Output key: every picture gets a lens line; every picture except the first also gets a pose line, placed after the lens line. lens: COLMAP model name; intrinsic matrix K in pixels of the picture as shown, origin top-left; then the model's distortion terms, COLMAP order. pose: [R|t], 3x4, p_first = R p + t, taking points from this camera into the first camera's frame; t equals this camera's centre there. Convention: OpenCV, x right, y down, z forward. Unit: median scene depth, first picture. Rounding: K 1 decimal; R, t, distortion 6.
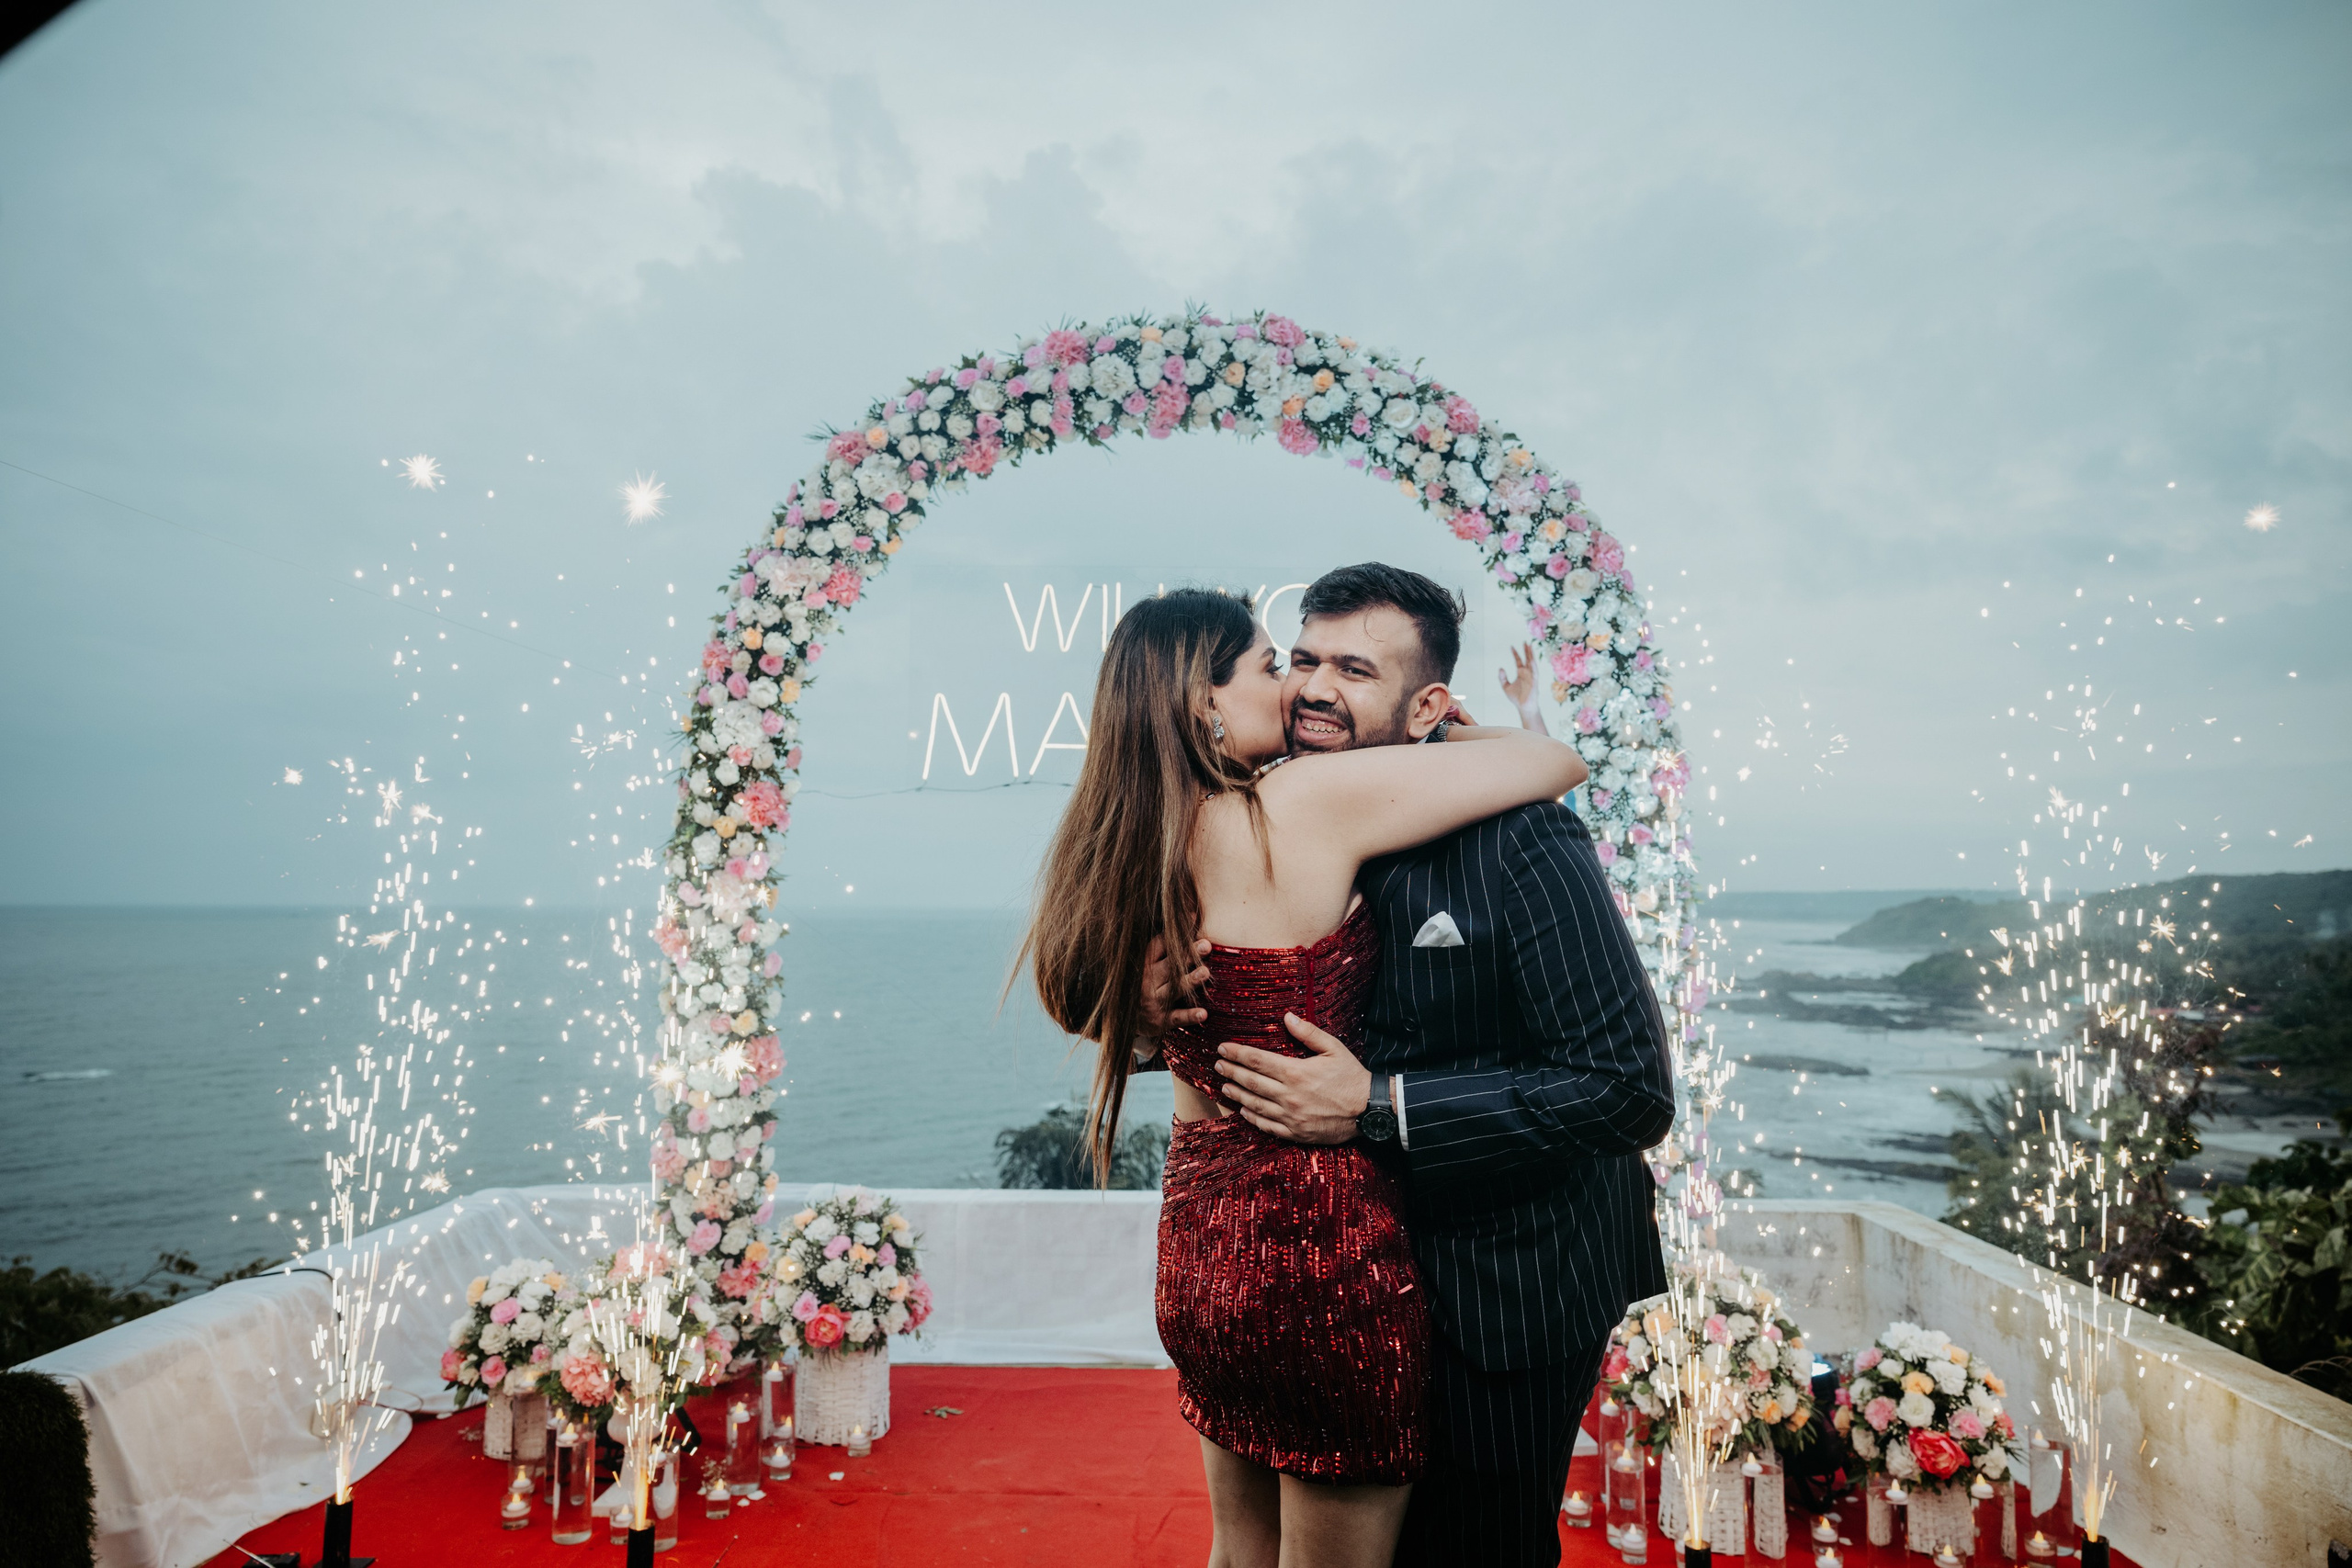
lens RADIAL K [[1567.3, 0, 1175.9], [0, 1567.3, 806.3], [0, 0, 1]] dist [0.008720, 0.001836]
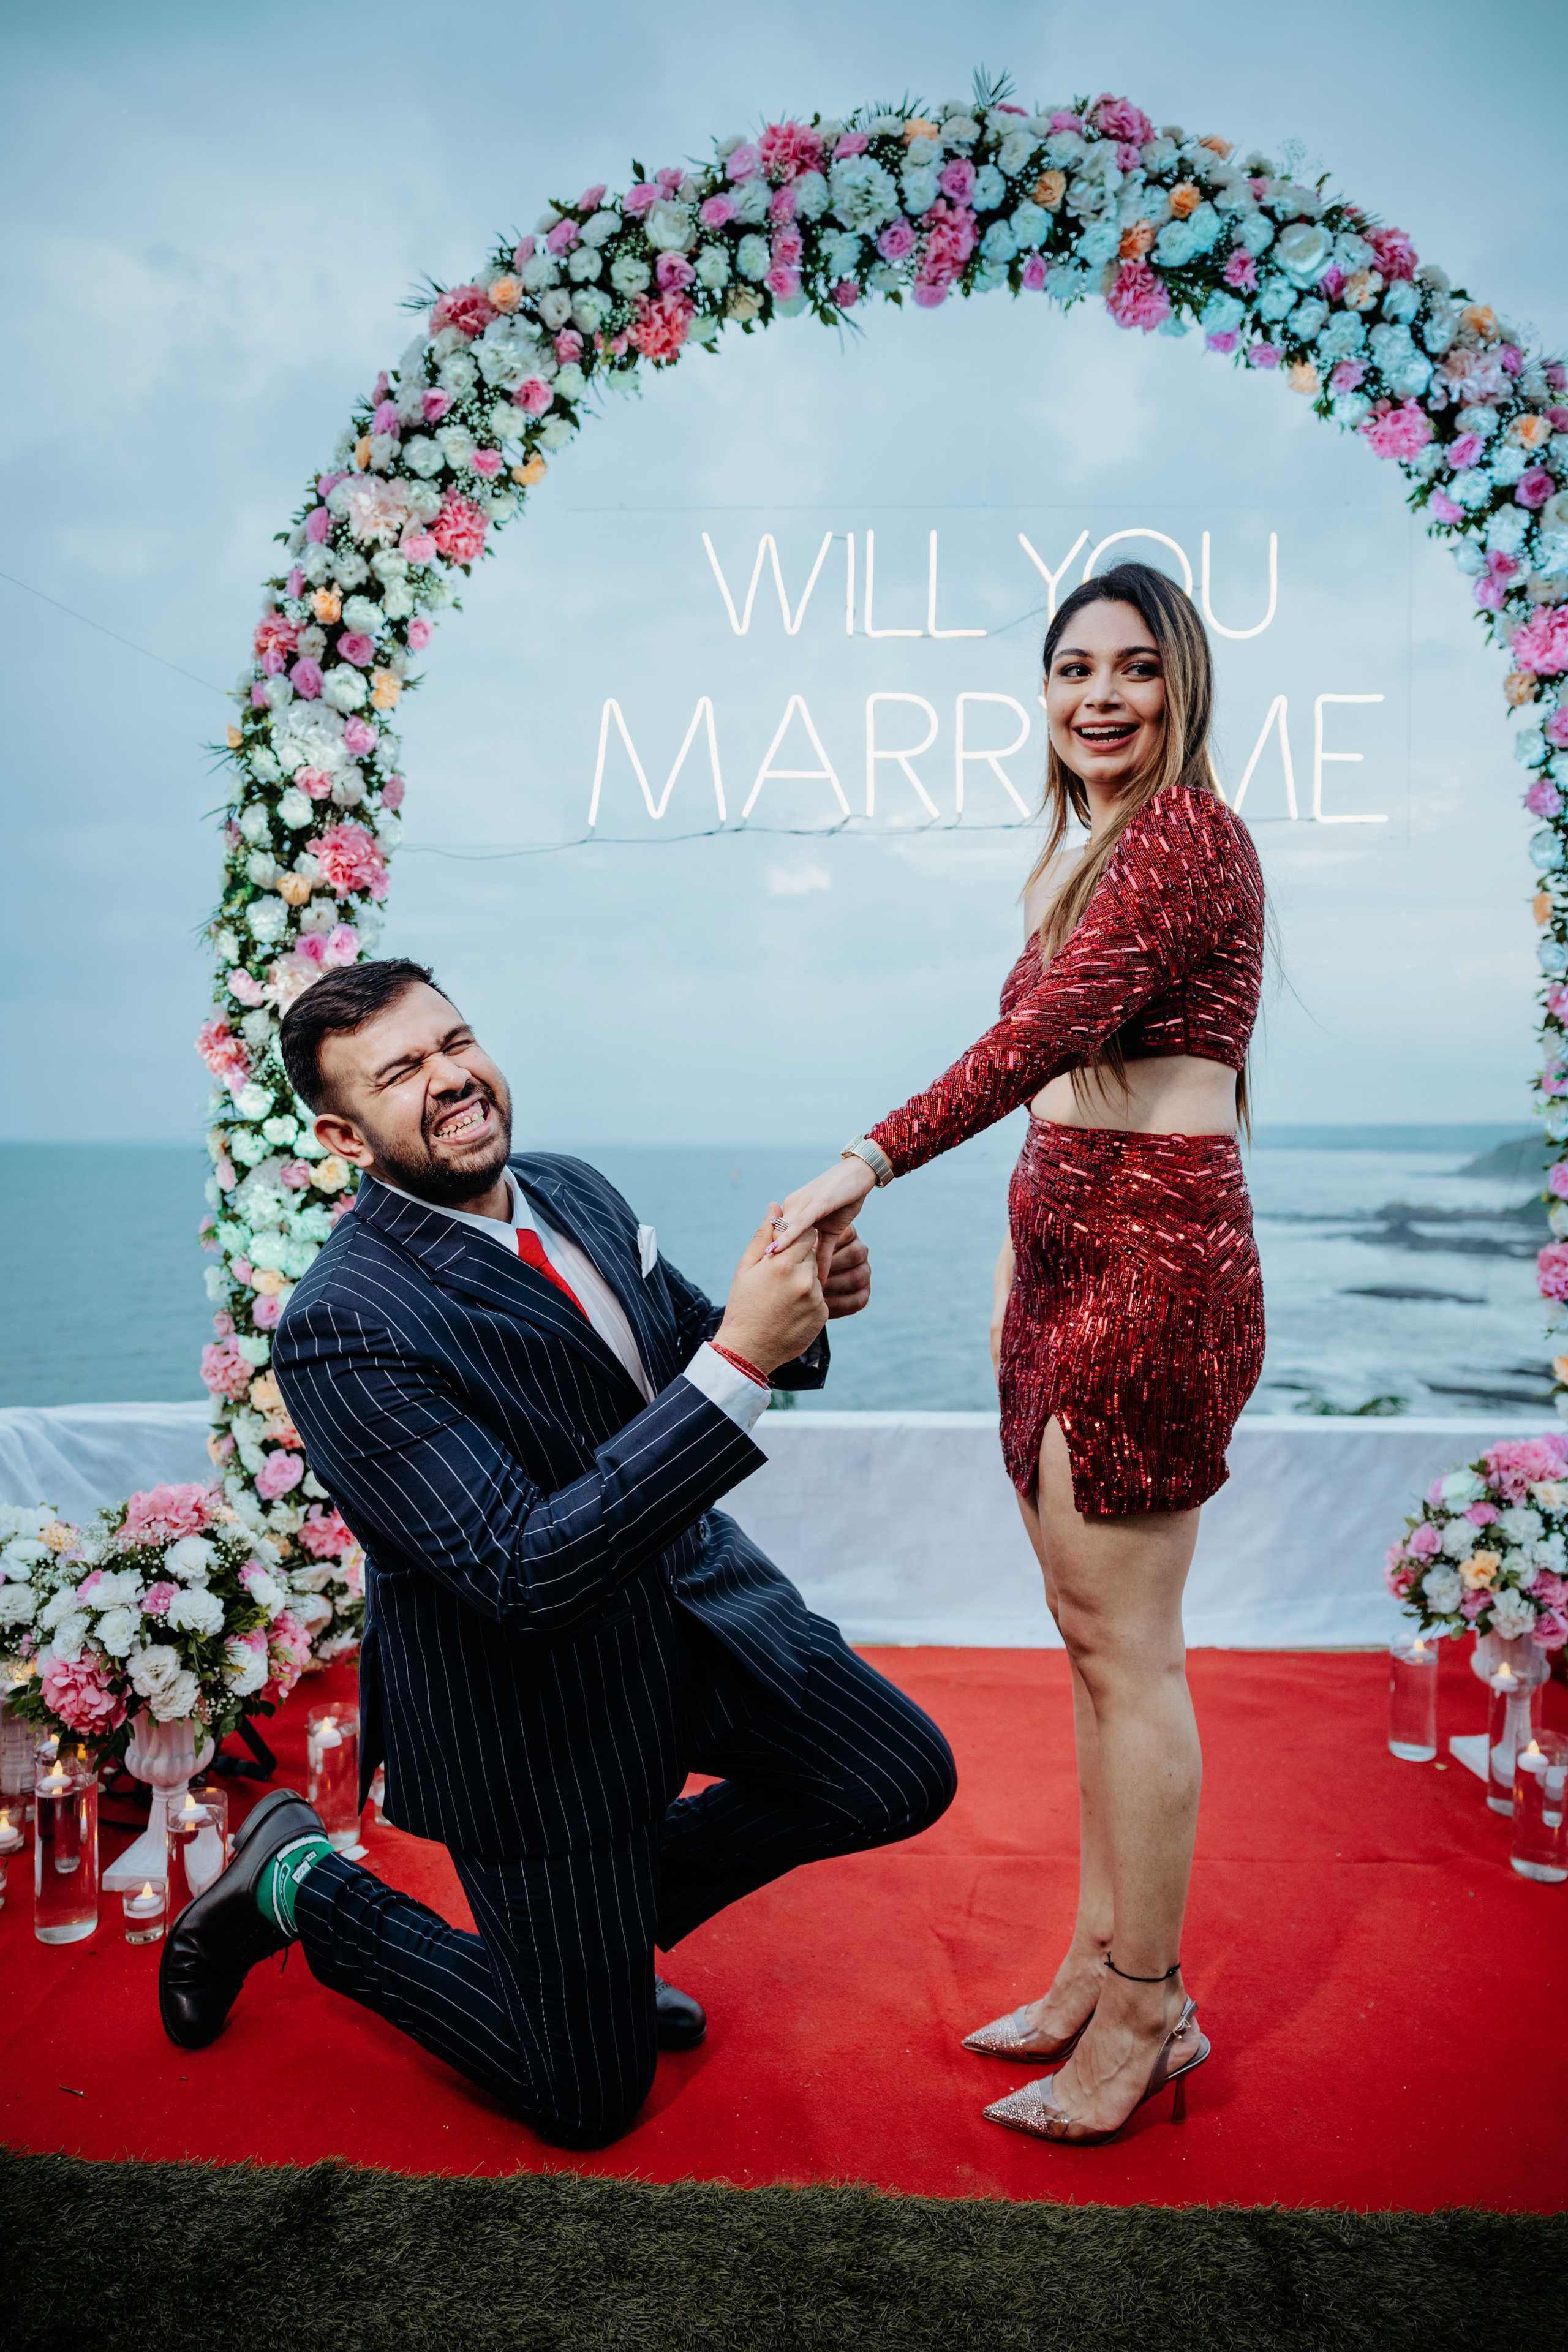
lens RADIAL K [[1567.5, 0, 784.5], [0, 1567.5, 1181.7], [0, 0, 1]] dist [0.008720, 0.001836]
pose [[0.999963, 0.001128, -0.008569, -0.066977], [-0.000340, 0.995807, 0.091475, 0.077311], [0.008636, -0.091469, 0.995770, 0.306299]]
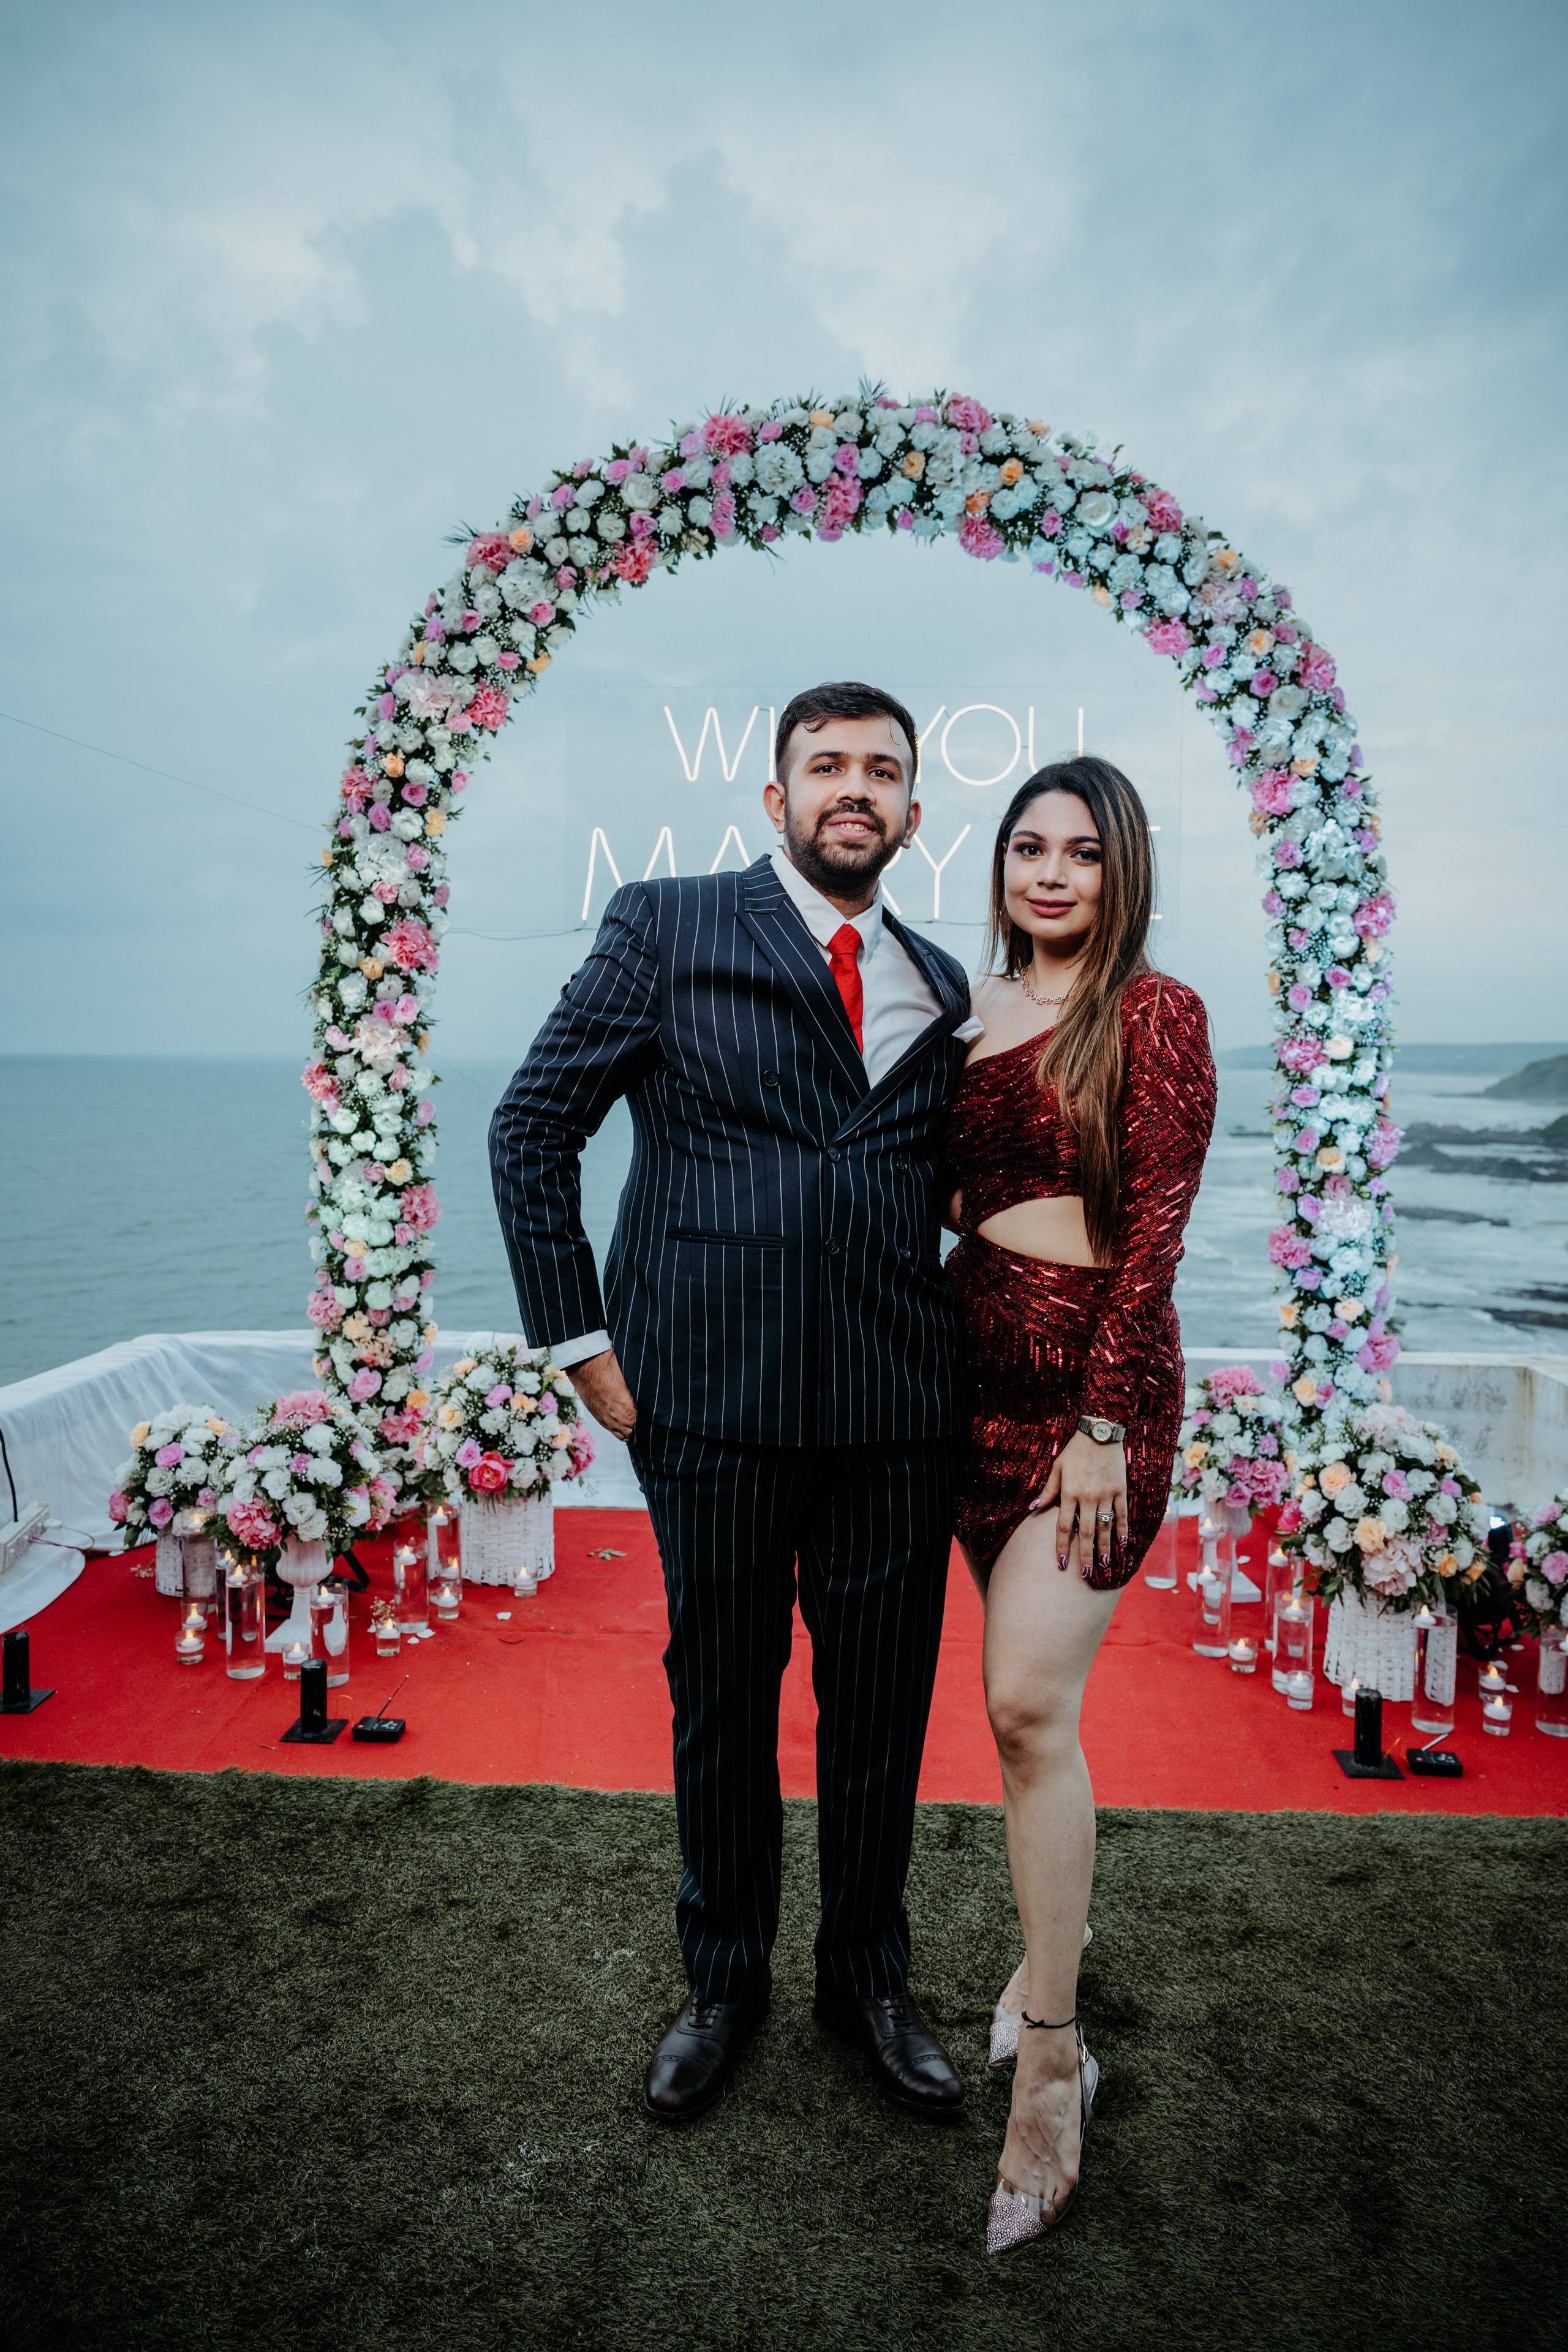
lens RADIAL K [[1567.5, 0, 782.7], [0, 1567.5, 1178.8], [0, 0, 1]] dist [0.008720, 0.001836]
pose [[0.999716, 0.006151, -0.023034, -0.014522], [-0.002827, 0.989913, 0.141649, 0.004100], [0.023673, -0.141543, 0.989649, 0.042940]]
